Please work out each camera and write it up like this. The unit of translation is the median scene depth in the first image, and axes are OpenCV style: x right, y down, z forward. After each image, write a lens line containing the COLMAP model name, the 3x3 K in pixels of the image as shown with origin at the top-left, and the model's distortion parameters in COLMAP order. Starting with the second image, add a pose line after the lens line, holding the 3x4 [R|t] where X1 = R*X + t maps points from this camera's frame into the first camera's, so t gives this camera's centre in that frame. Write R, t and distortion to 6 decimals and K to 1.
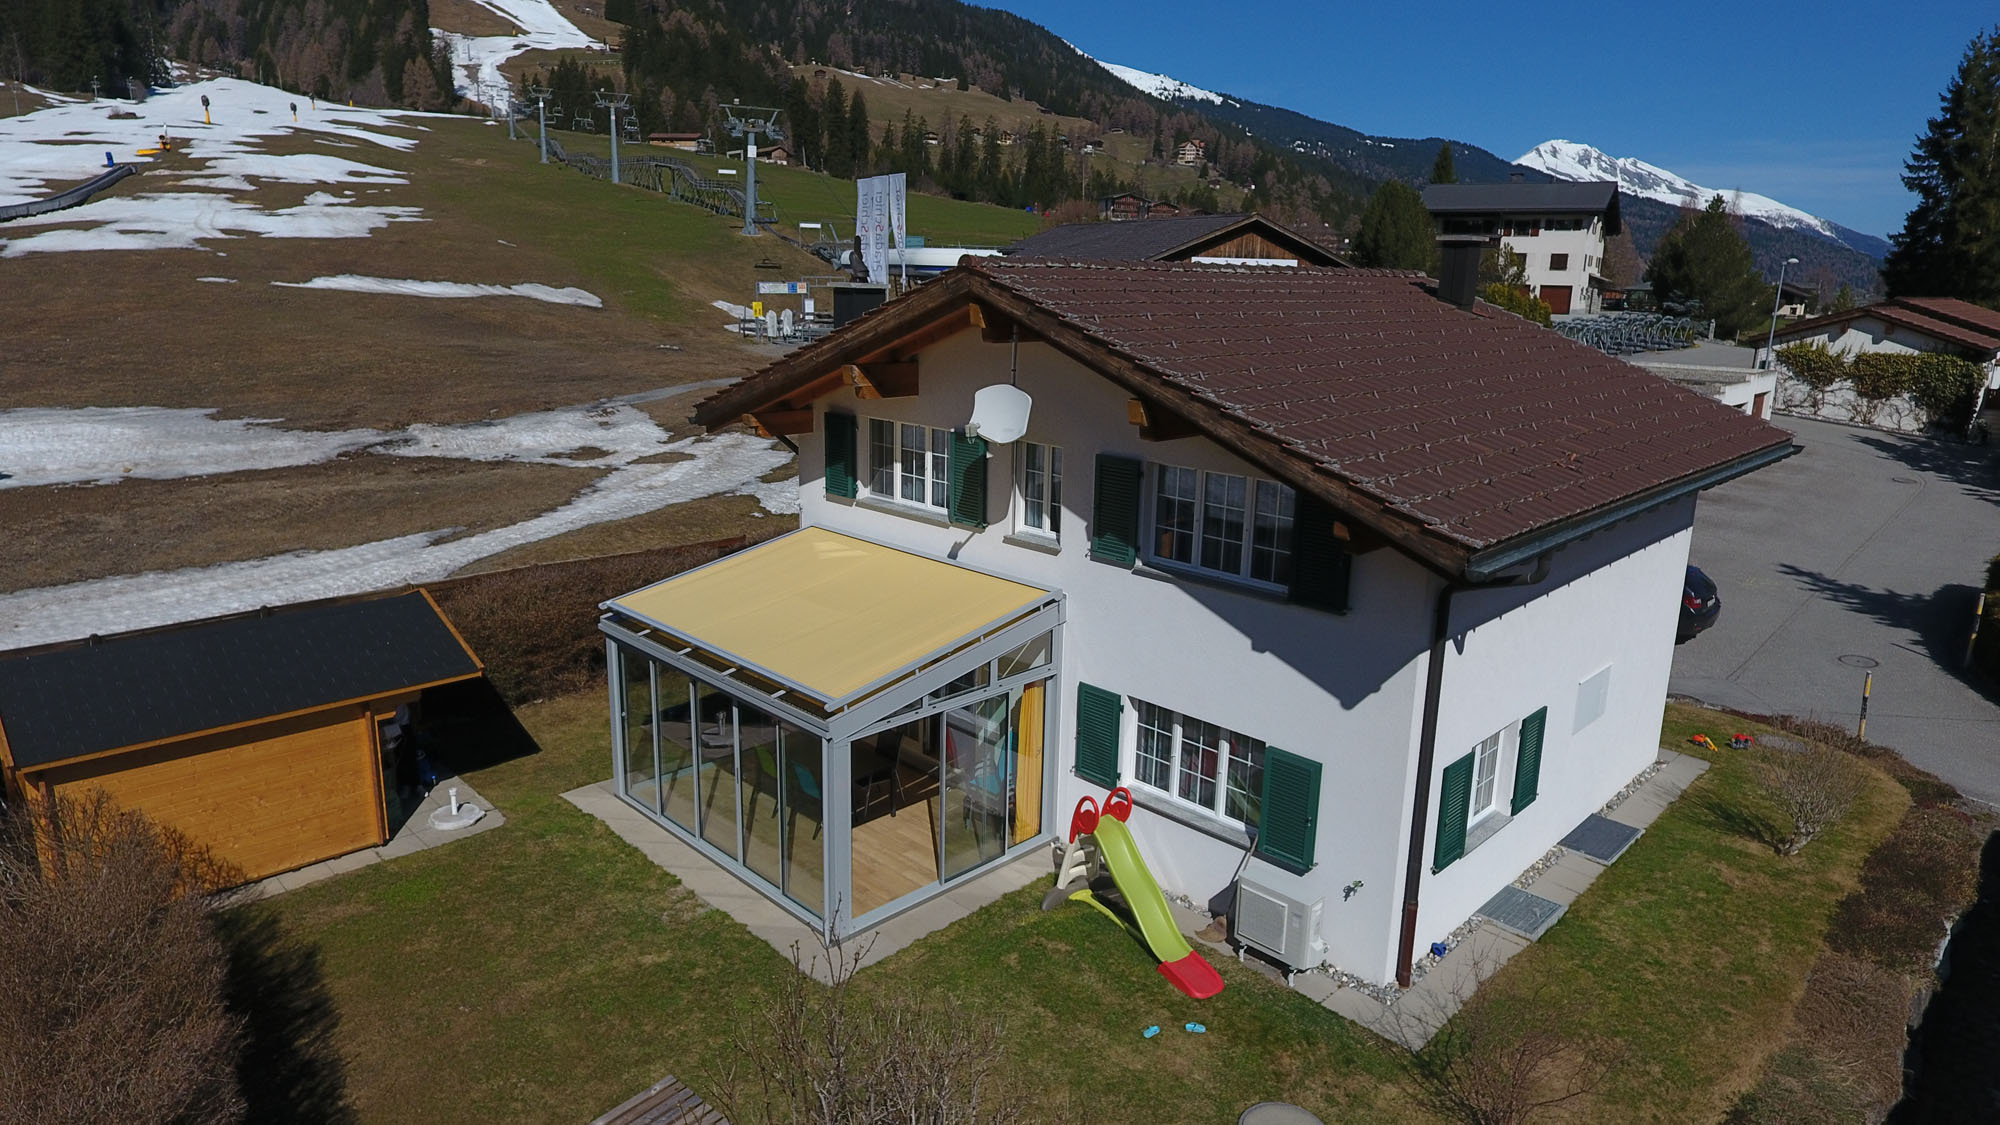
lens RADIAL K [[1176.3, 0, 1000.0], [0, 1176.3, 562.5], [0, 0, 1]] dist [0.002728, -0.000707]
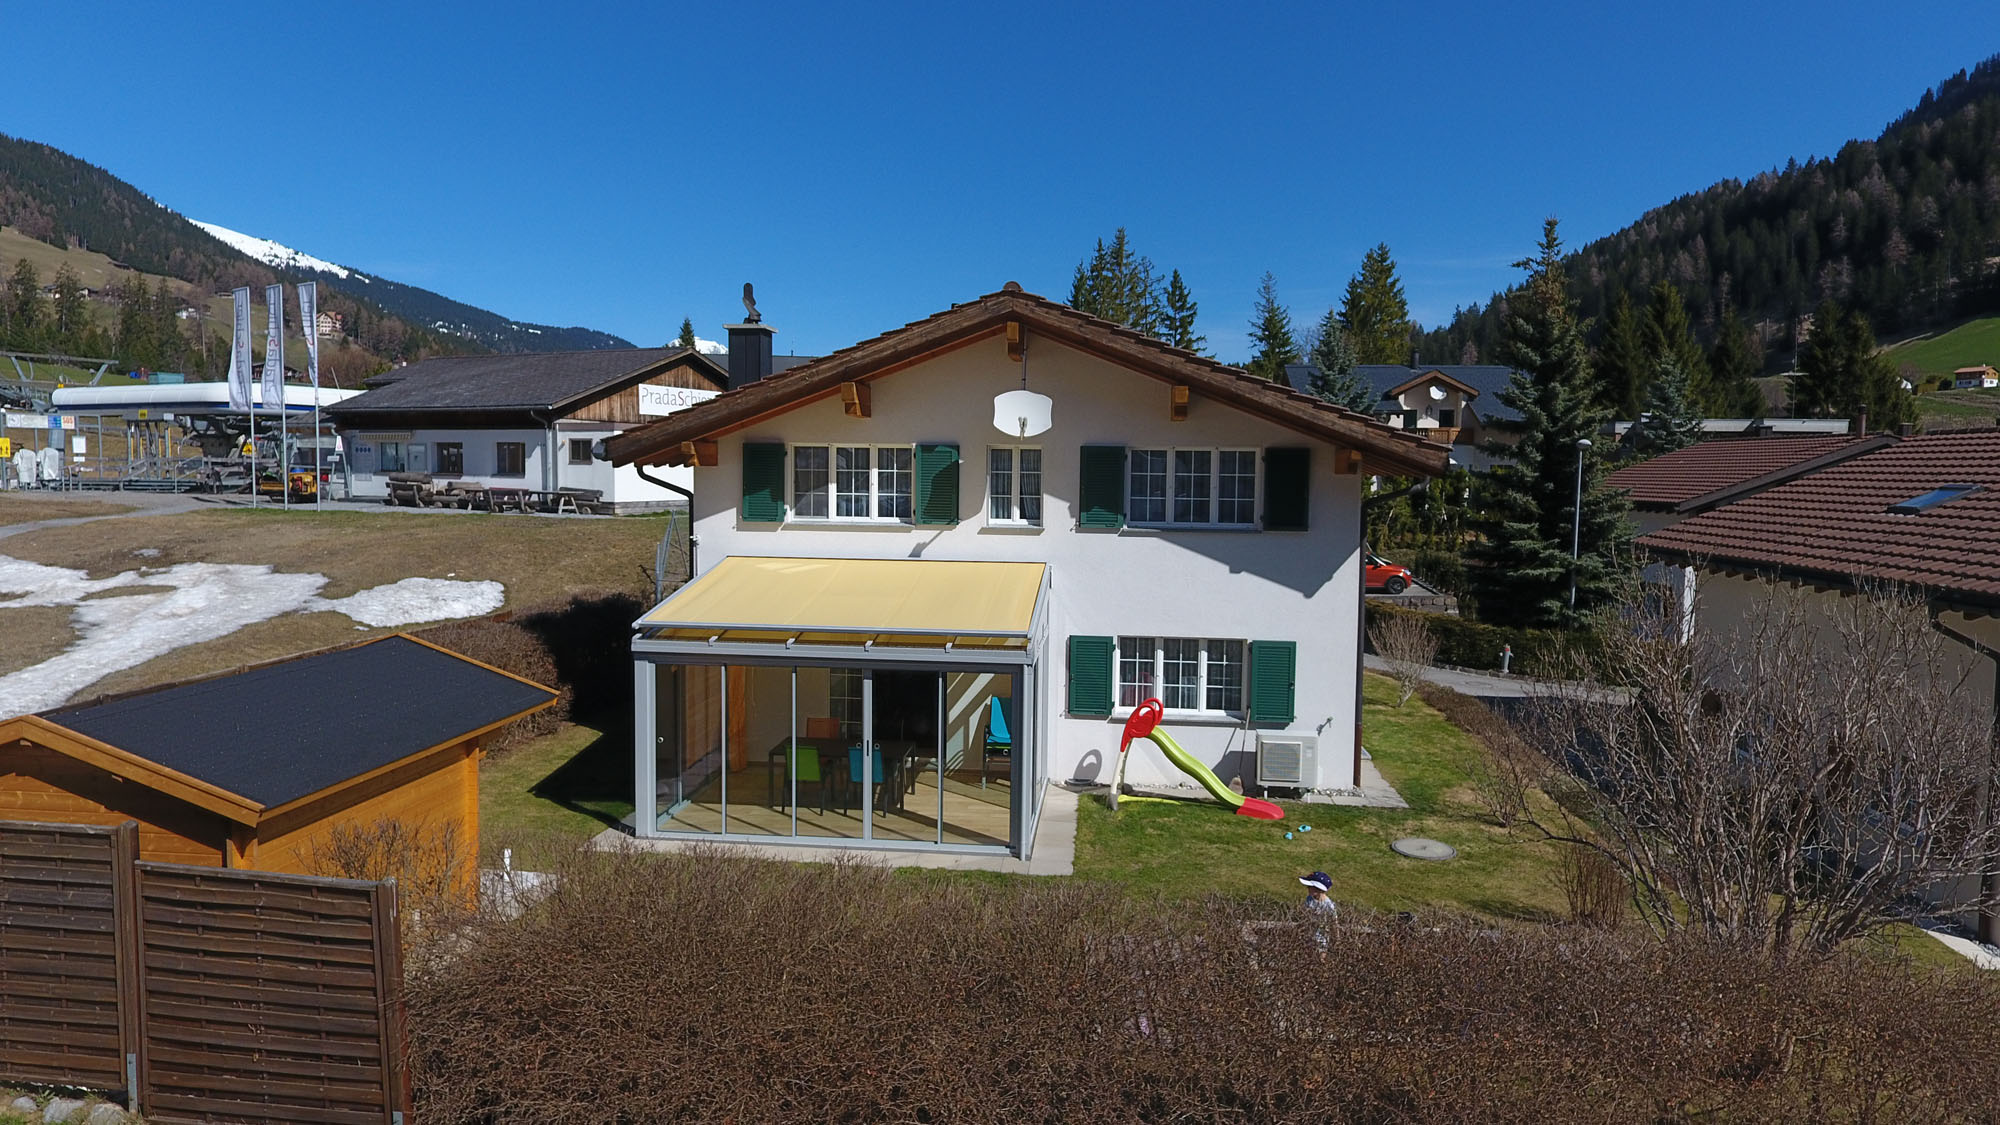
lens RADIAL K [[1176.3, 0, 1000.0], [0, 1176.3, 562.5], [0, 0, 1]] dist [0.002728, -0.000707]
pose [[0.773973, -0.062414, 0.630135, -0.672573], [0.156748, 0.983044, -0.095159, 0.117588], [-0.613511, 0.172423, 0.770633, 0.077257]]
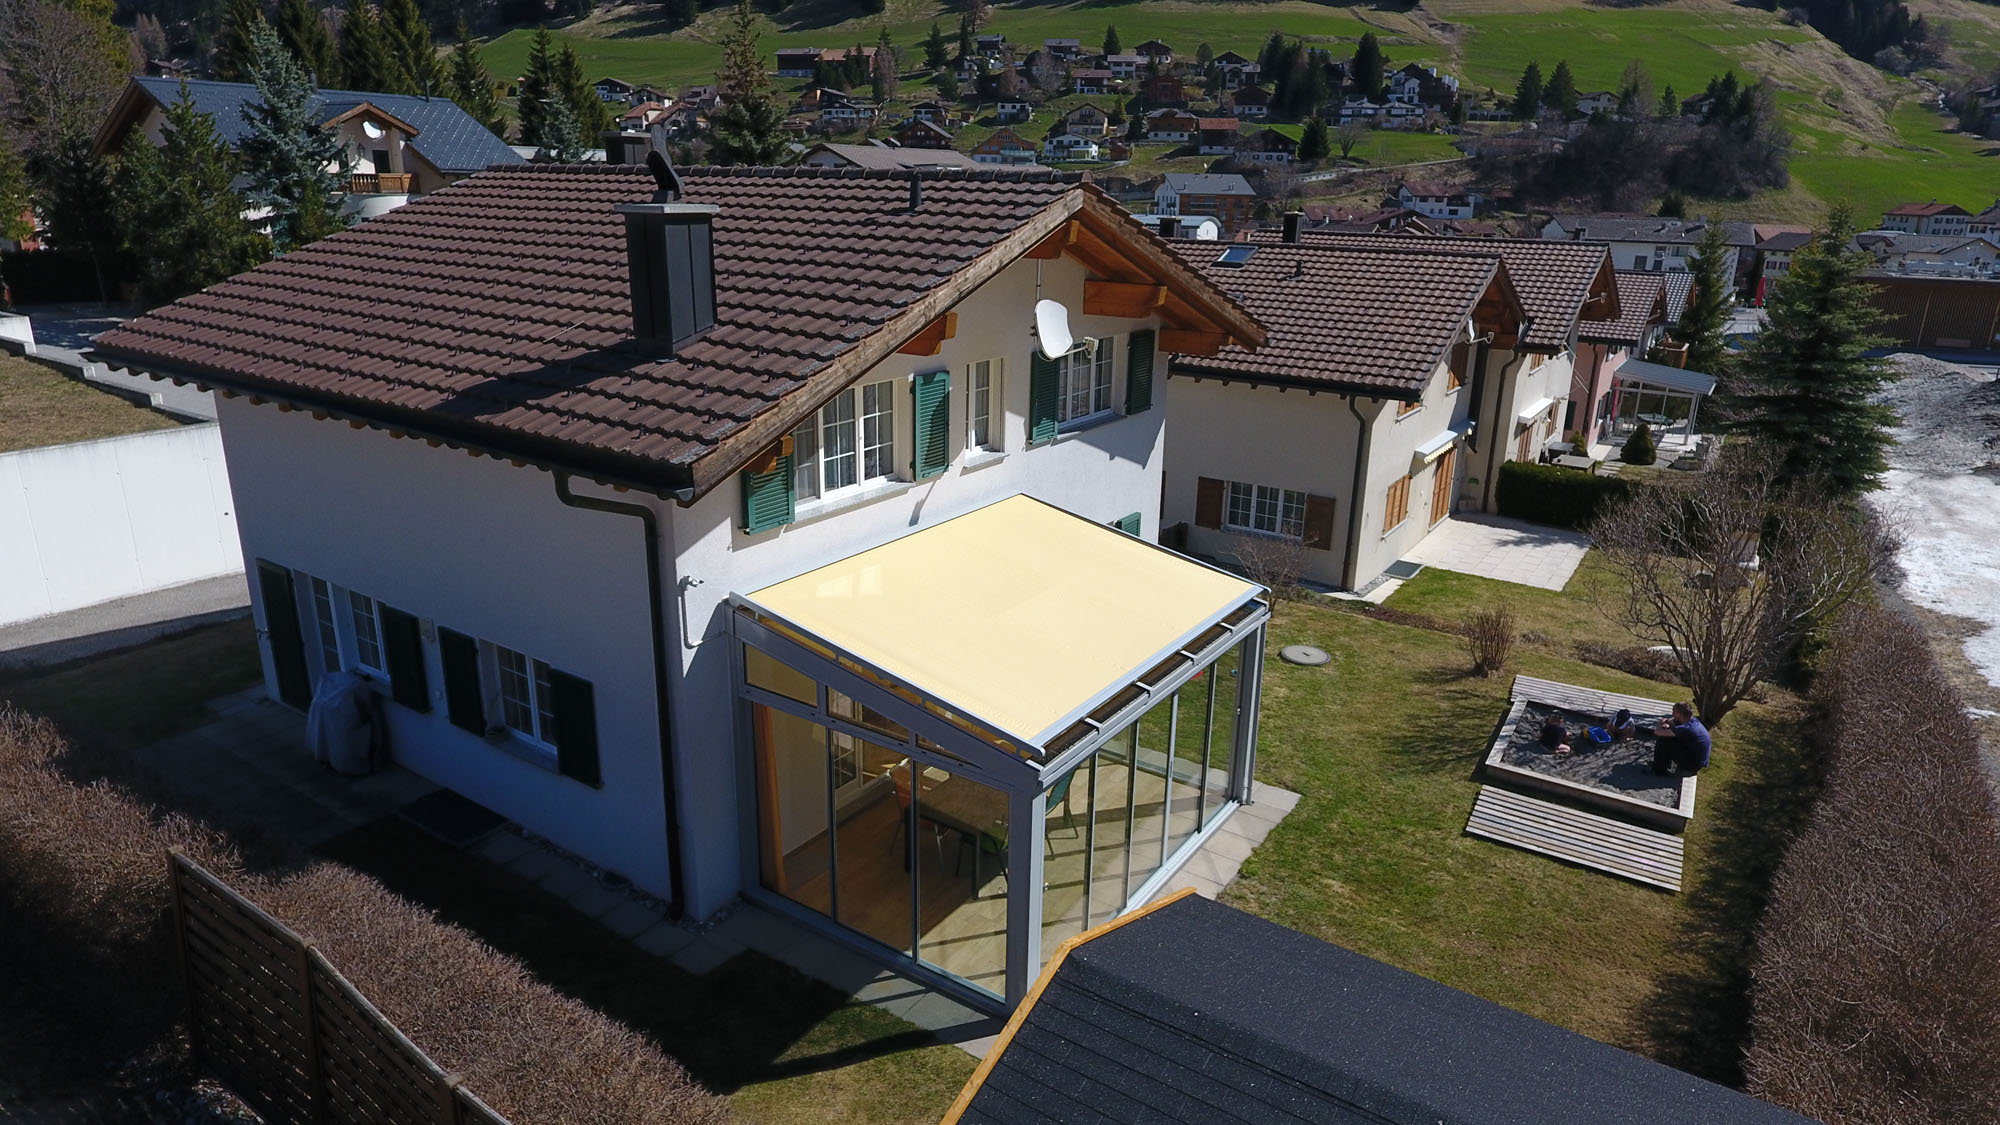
lens RADIAL K [[1176.3, 0, 1000.0], [0, 1176.3, 562.5], [0, 0, 1]] dist [0.002728, -0.000707]
pose [[-0.192969, -0.326660, 0.925233, -0.836896], [0.218420, 0.904996, 0.365069, -0.271265], [-0.956585, 0.272537, -0.103287, 1.008369]]
